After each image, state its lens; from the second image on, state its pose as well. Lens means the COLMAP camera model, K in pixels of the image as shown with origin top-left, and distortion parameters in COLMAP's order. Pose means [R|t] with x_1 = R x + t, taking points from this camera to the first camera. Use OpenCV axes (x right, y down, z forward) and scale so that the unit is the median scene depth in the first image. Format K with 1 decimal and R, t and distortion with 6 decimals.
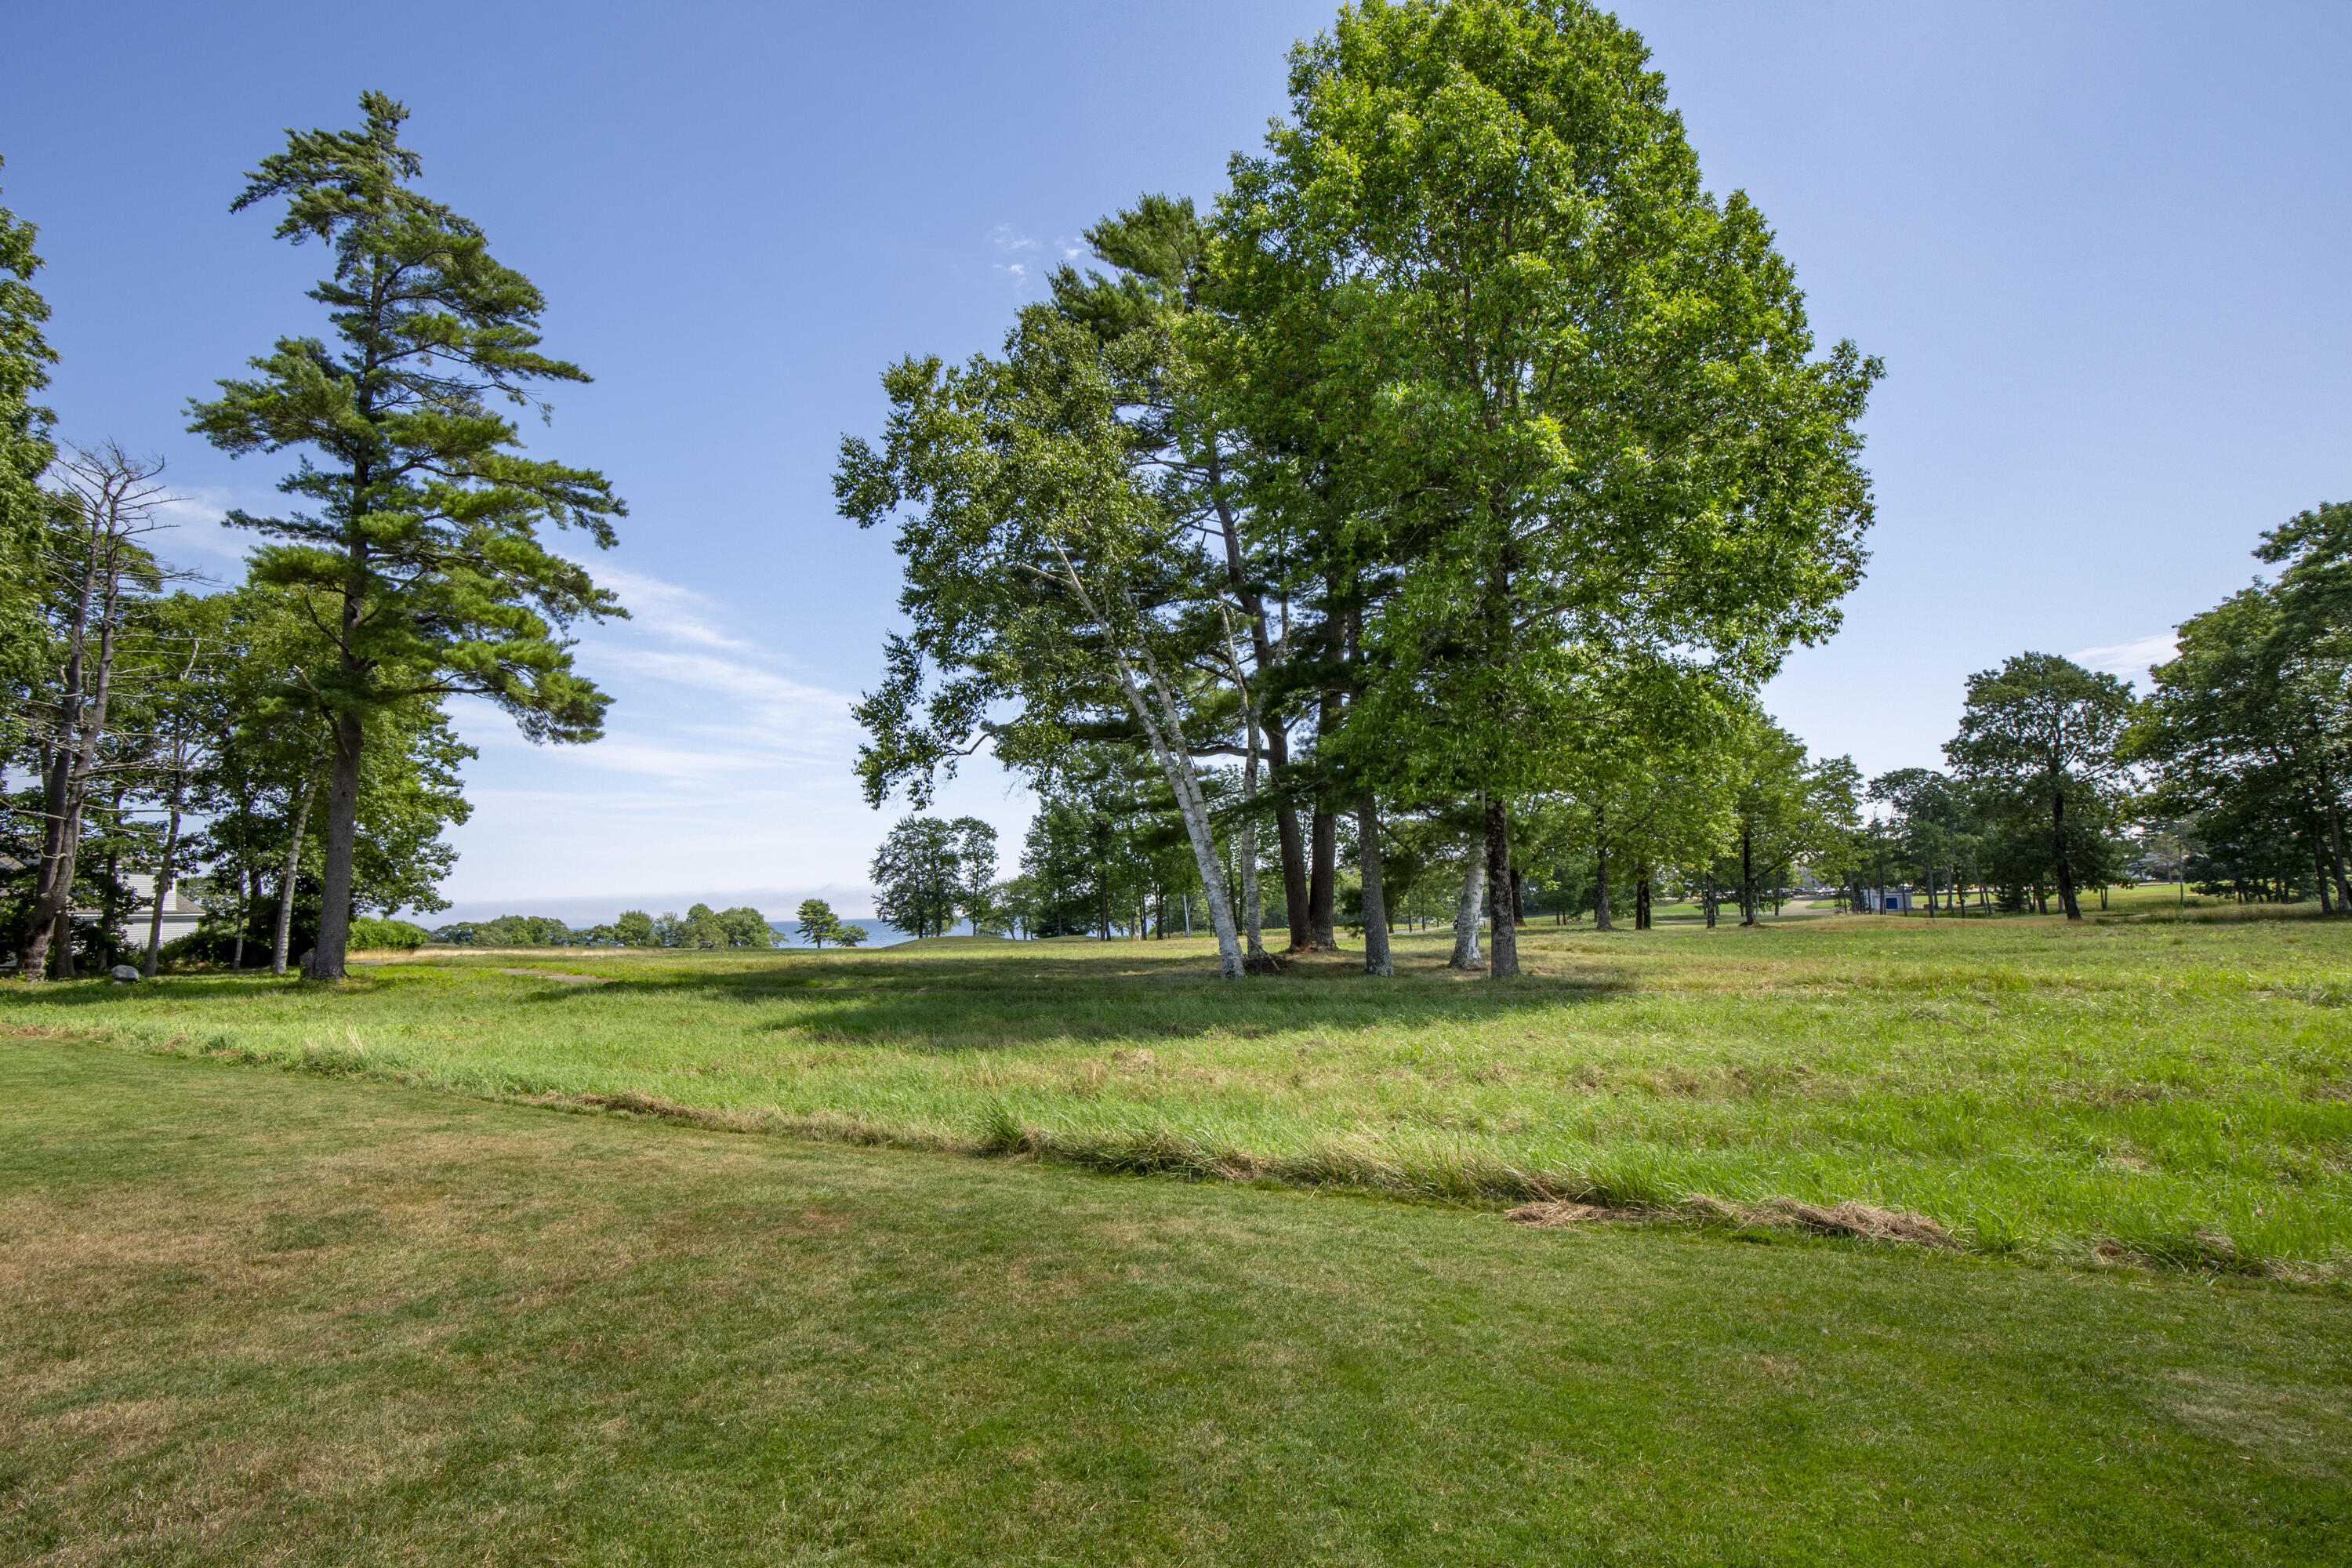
lens RADIAL K [[1073.8, 0, 1176.0], [0, 1073.8, 784.0], [0, 0, 1]] dist [-0.034844, 0.000420]
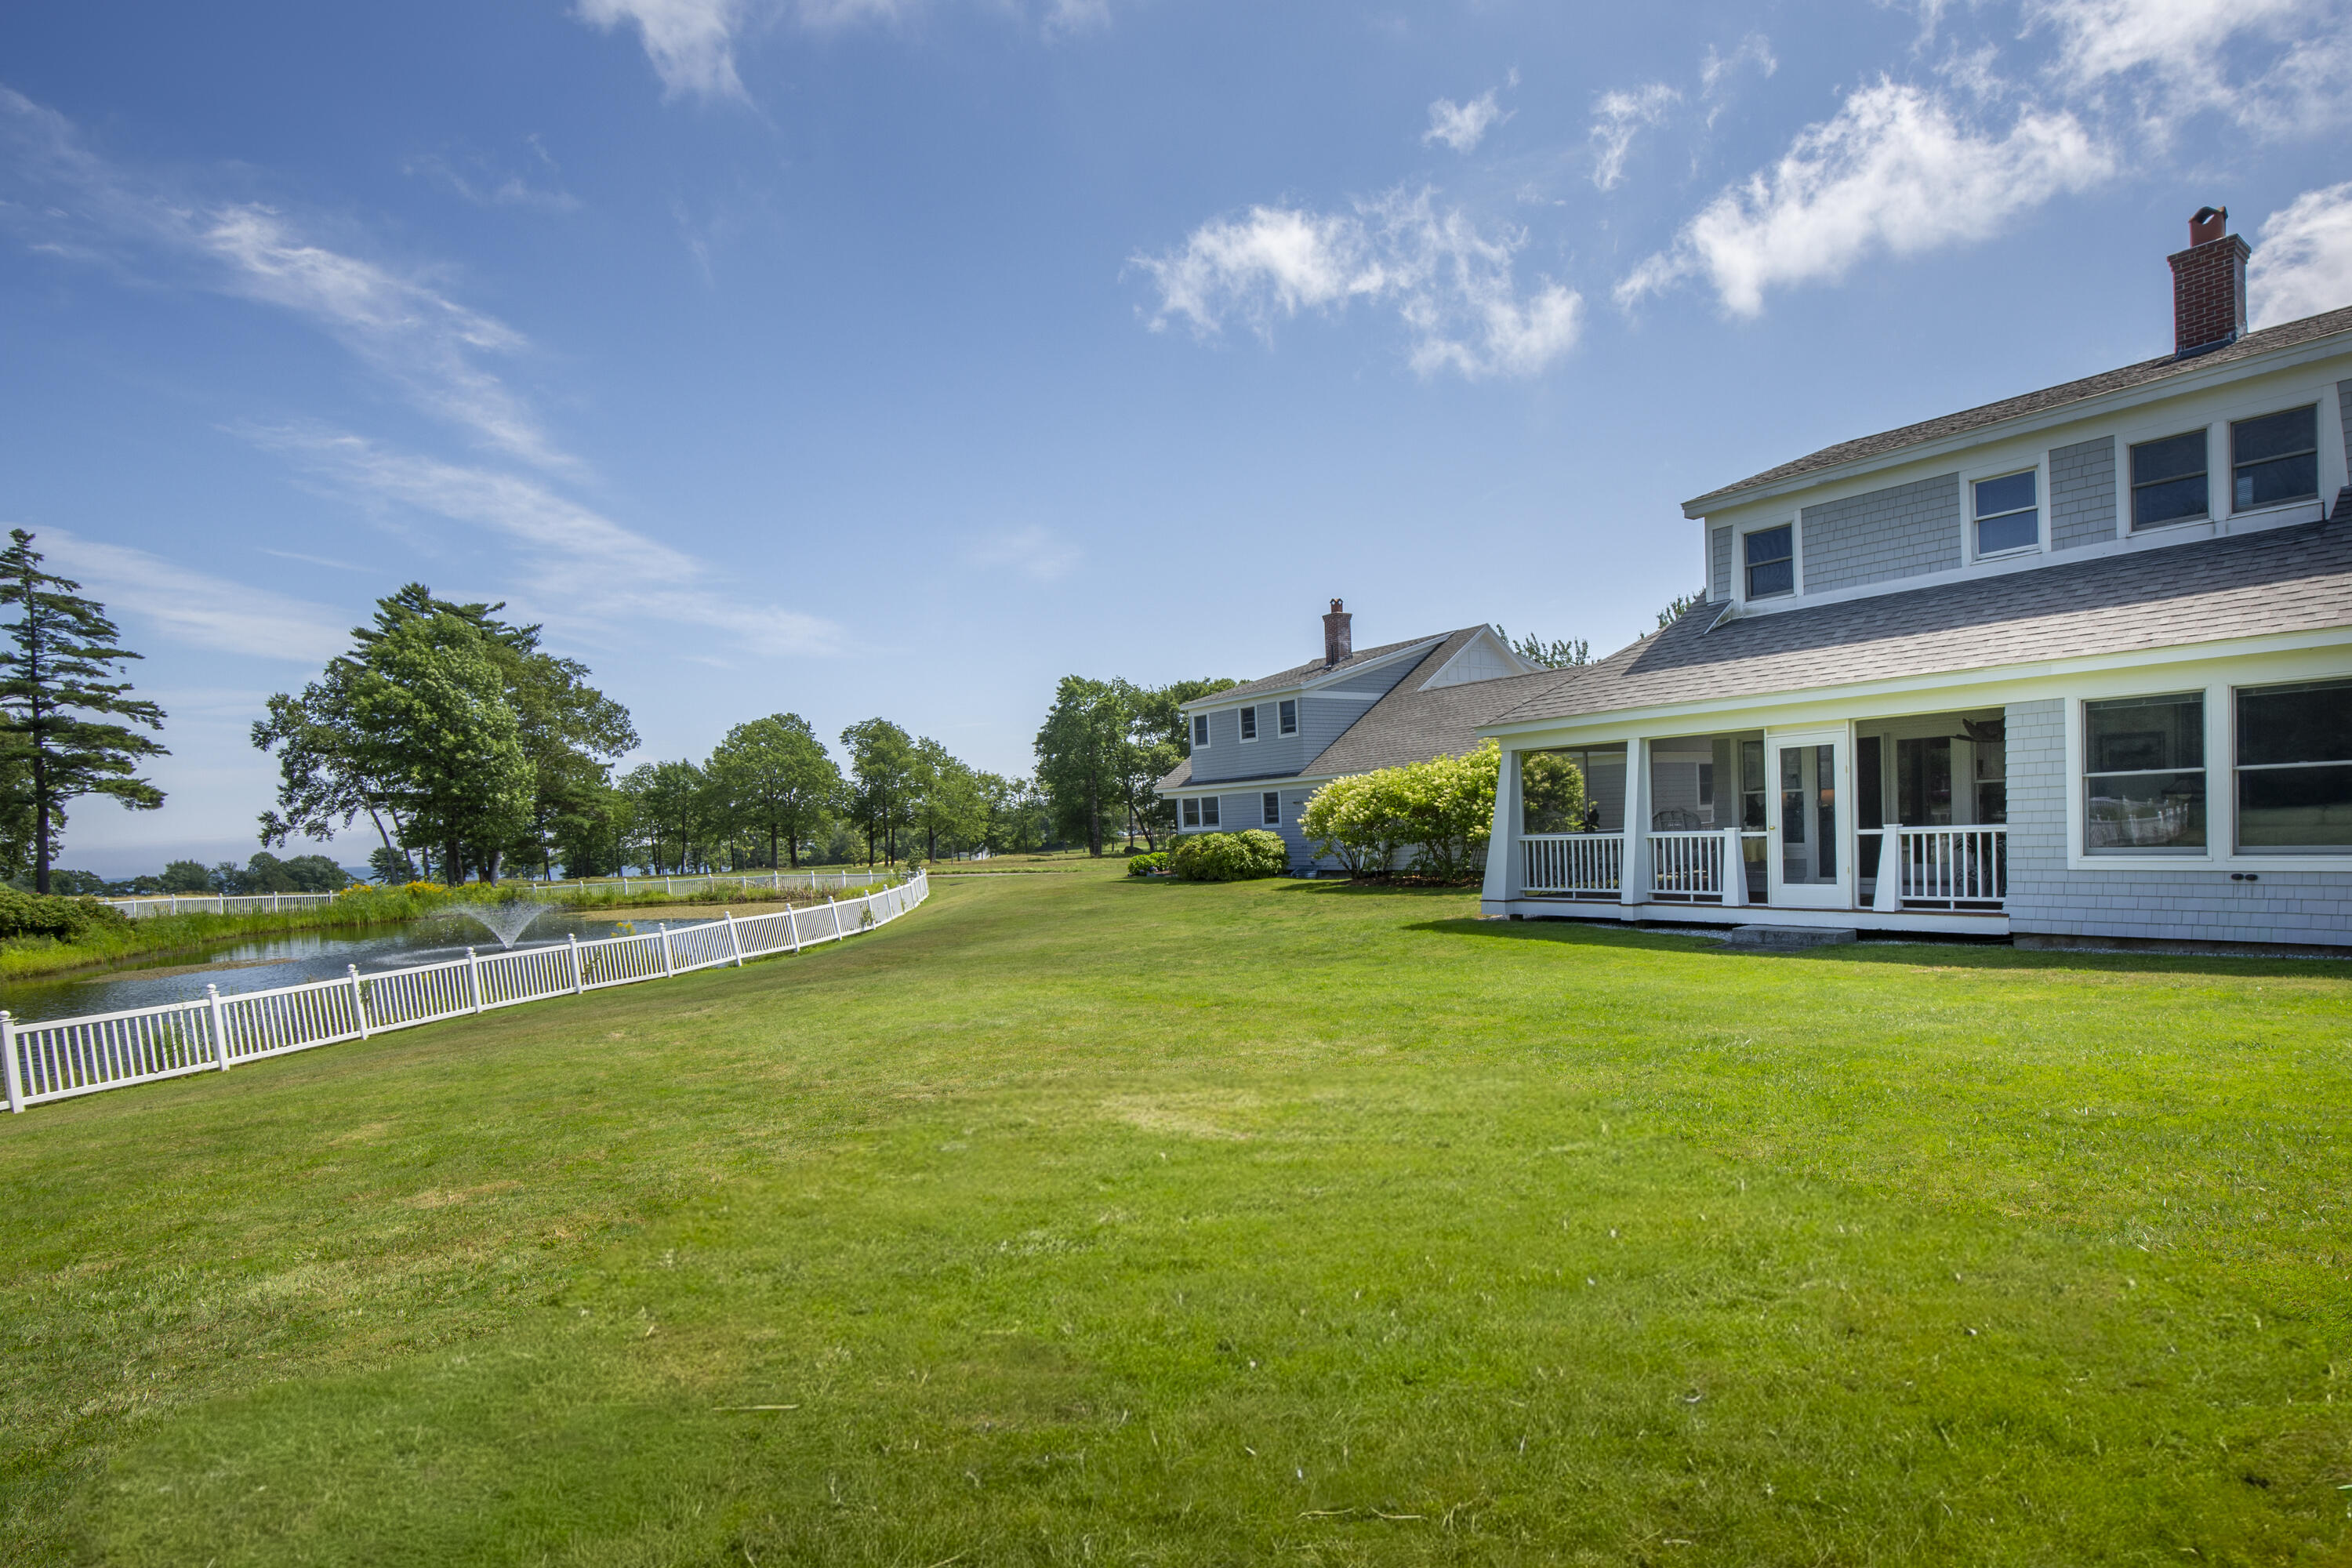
lens RADIAL K [[1196.1, 0, 1188.6], [0, 1196.1, 822.6], [0, 0, 1]] dist [0.003193, 0.001755]
pose [[0.973981, -0.005530, 0.226561, 1.149154], [-0.017134, 0.995044, 0.097947, -0.323689], [-0.225980, -0.099281, 0.969060, -2.237732]]
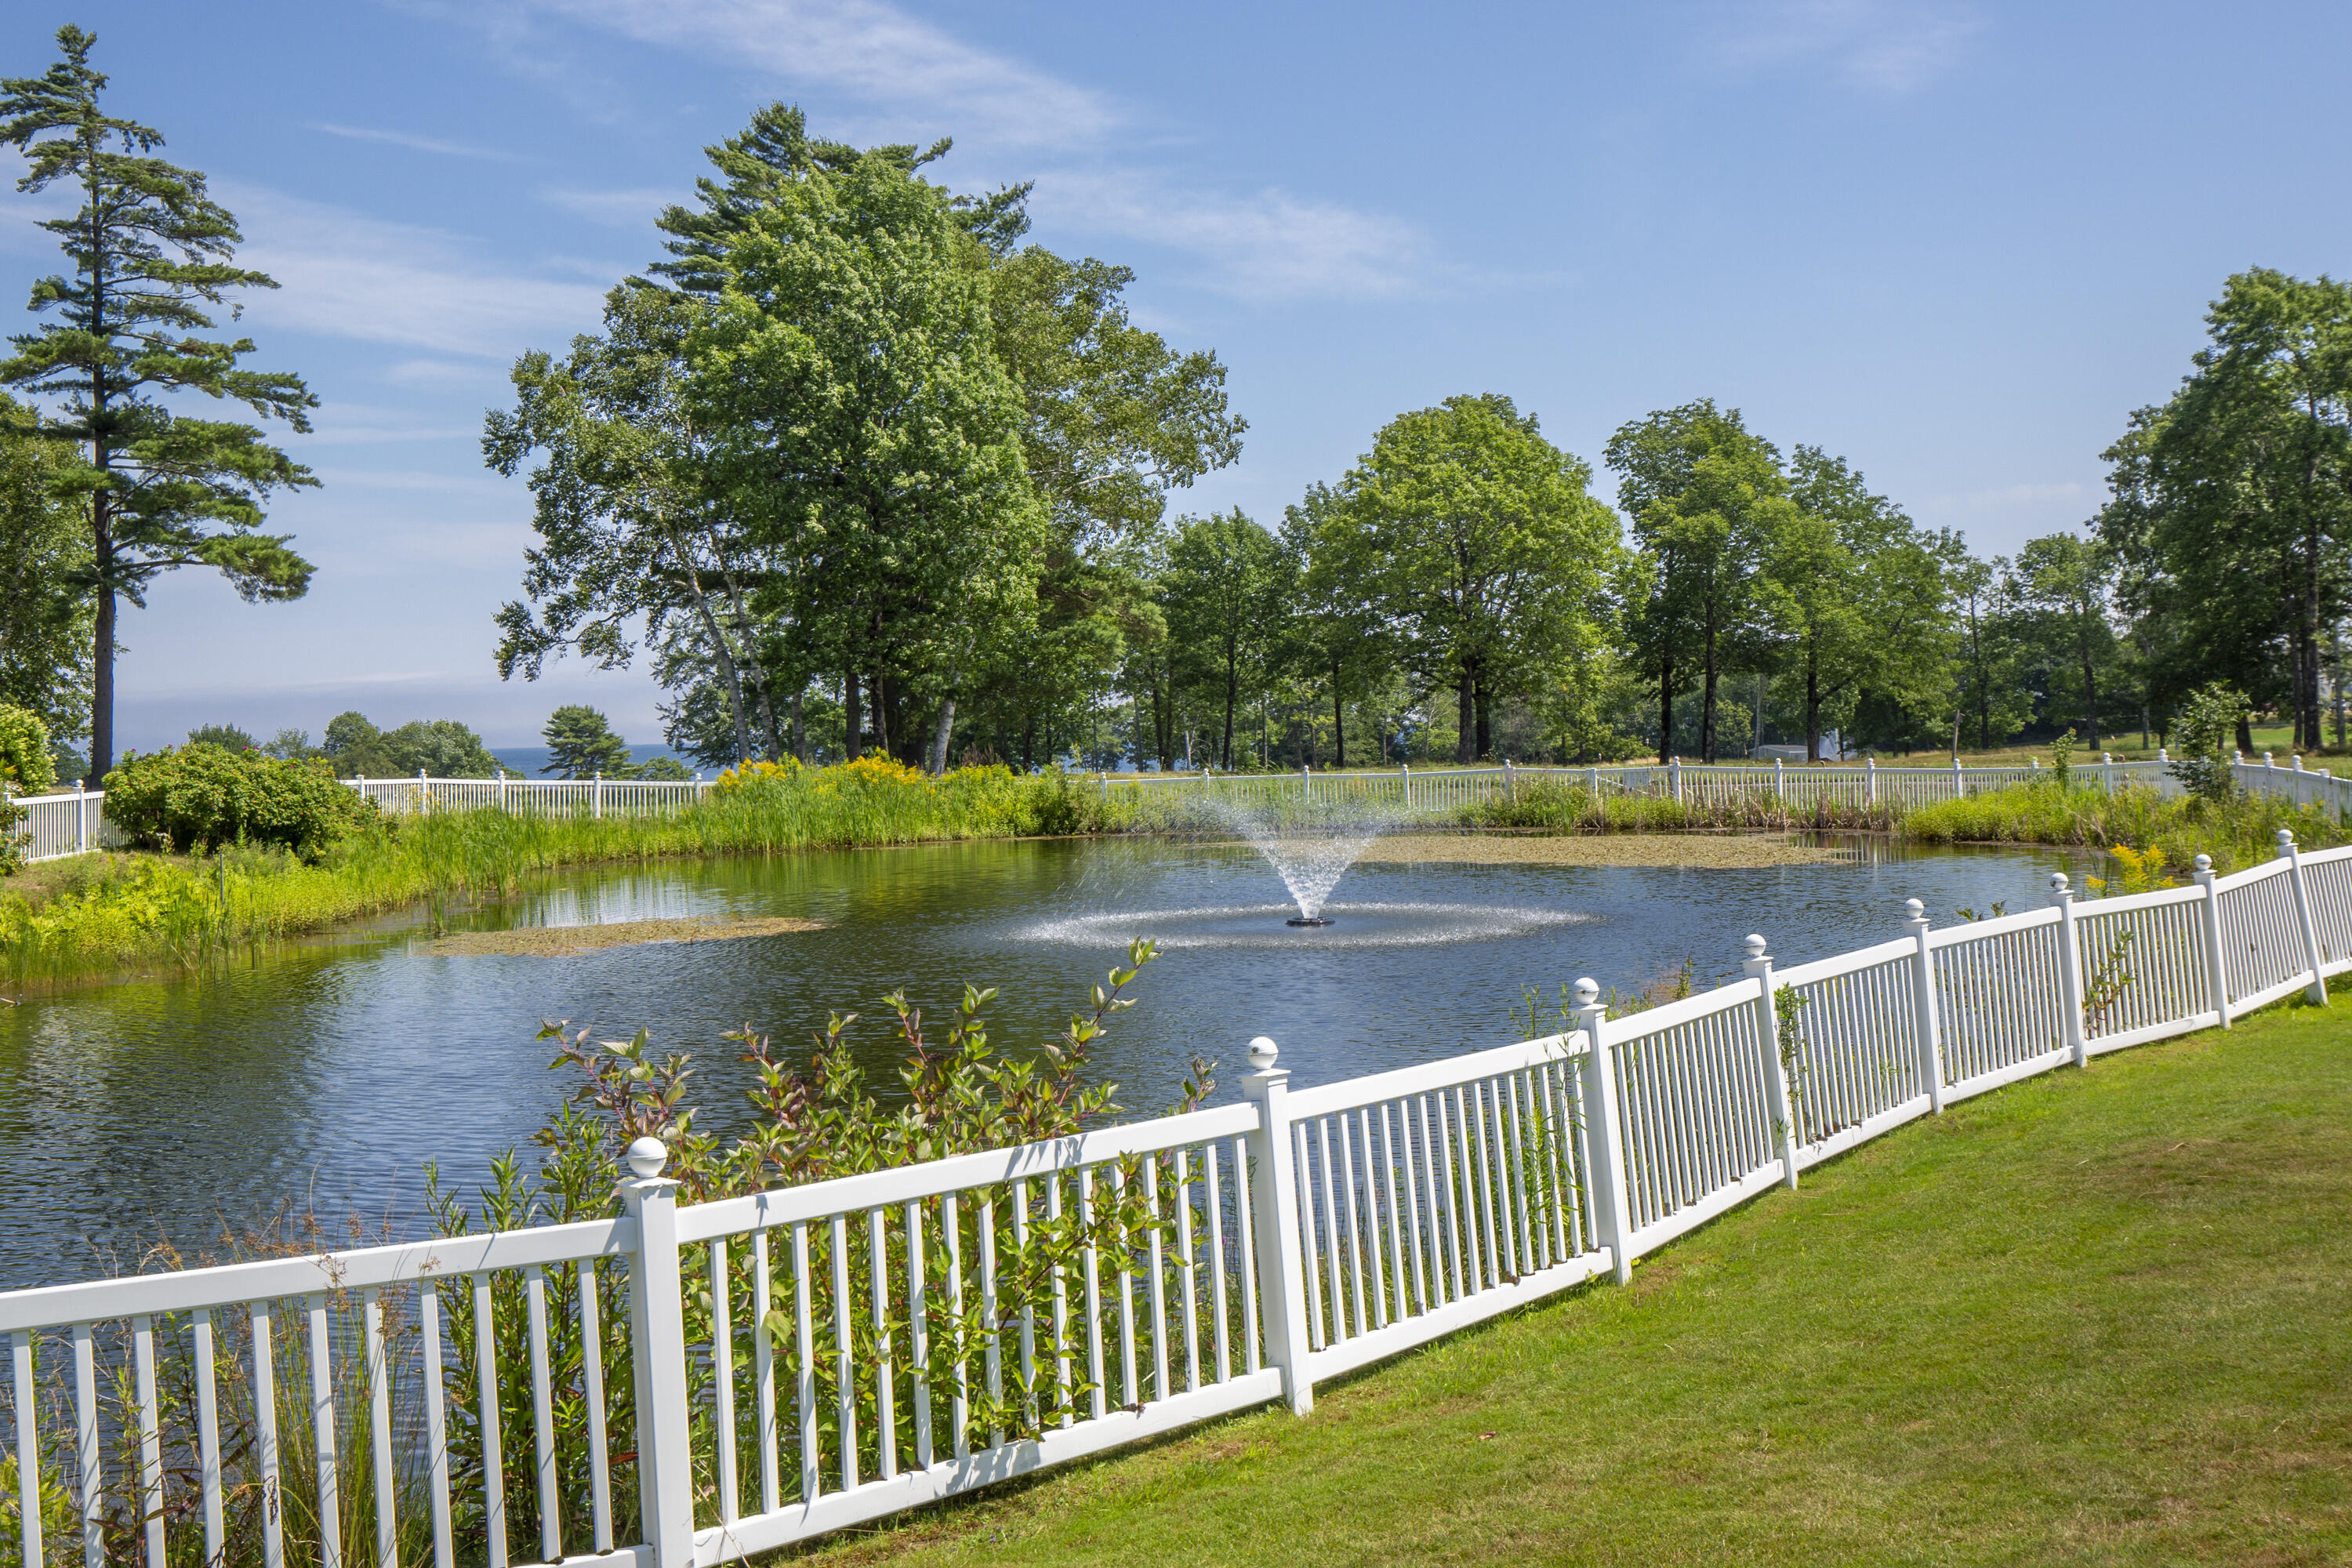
lens RADIAL K [[2774.4, 0, 1180.3], [0, 2774.4, 662.8], [0, 0, 1]] dist [0.153862, -0.040418]
pose [[0.991940, 0.010620, -0.126261, 0.822162], [0.001274, 0.995594, 0.093756, -0.264178], [0.126700, -0.093161, 0.987557, -1.979513]]
